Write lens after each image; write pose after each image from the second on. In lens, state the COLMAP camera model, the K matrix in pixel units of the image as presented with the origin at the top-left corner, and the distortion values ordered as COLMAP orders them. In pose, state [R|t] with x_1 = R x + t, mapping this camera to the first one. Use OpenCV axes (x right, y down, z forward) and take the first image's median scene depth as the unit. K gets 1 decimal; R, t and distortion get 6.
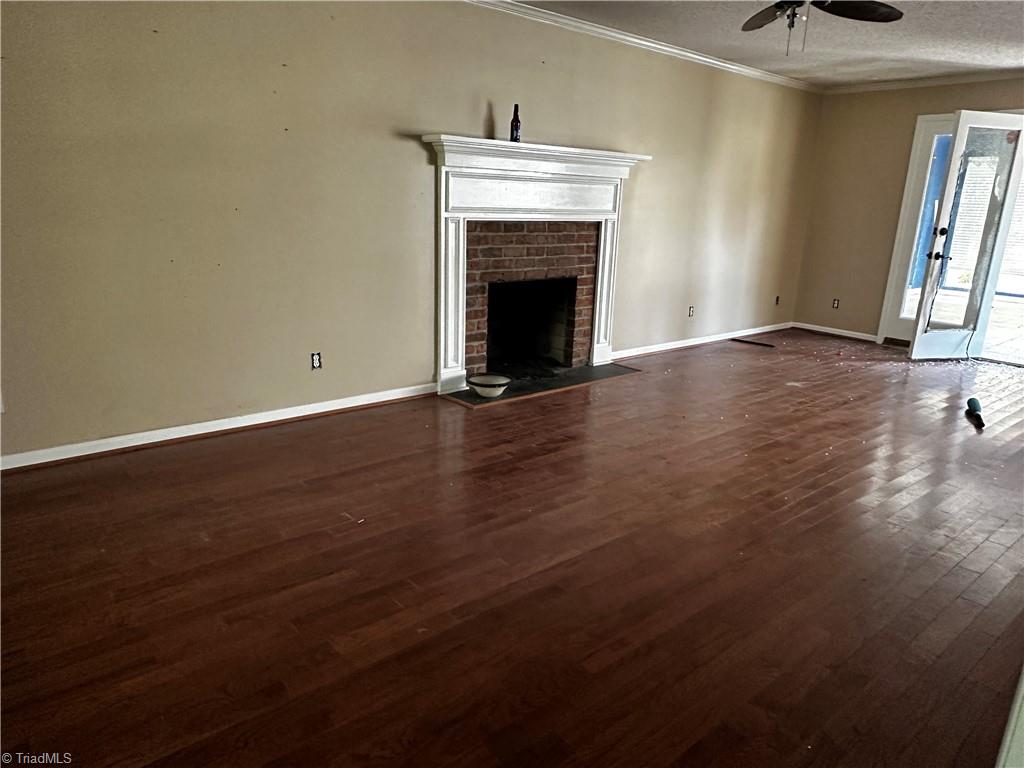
lens RADIAL K [[685.9, 0, 513.2], [0, 685.9, 384.2], [0, 0, 1]] dist [0.022947, -0.001345]
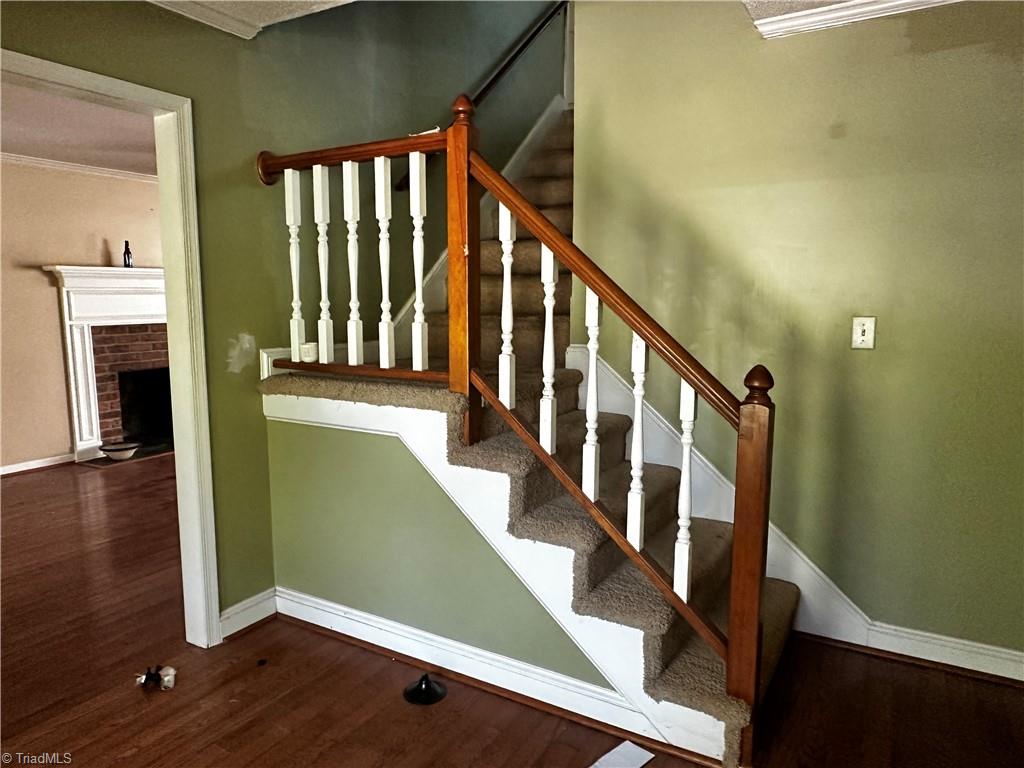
lens RADIAL K [[685.9, 0, 511.6], [0, 685.9, 383.7], [0, 0, 1]] dist [0.022947, -0.001345]
pose [[0.940013, -0.089440, 0.329205, 0.235159], [0.133916, 0.984302, -0.114963, 0.124872], [-0.313755, 0.152152, 0.937234, -0.457285]]
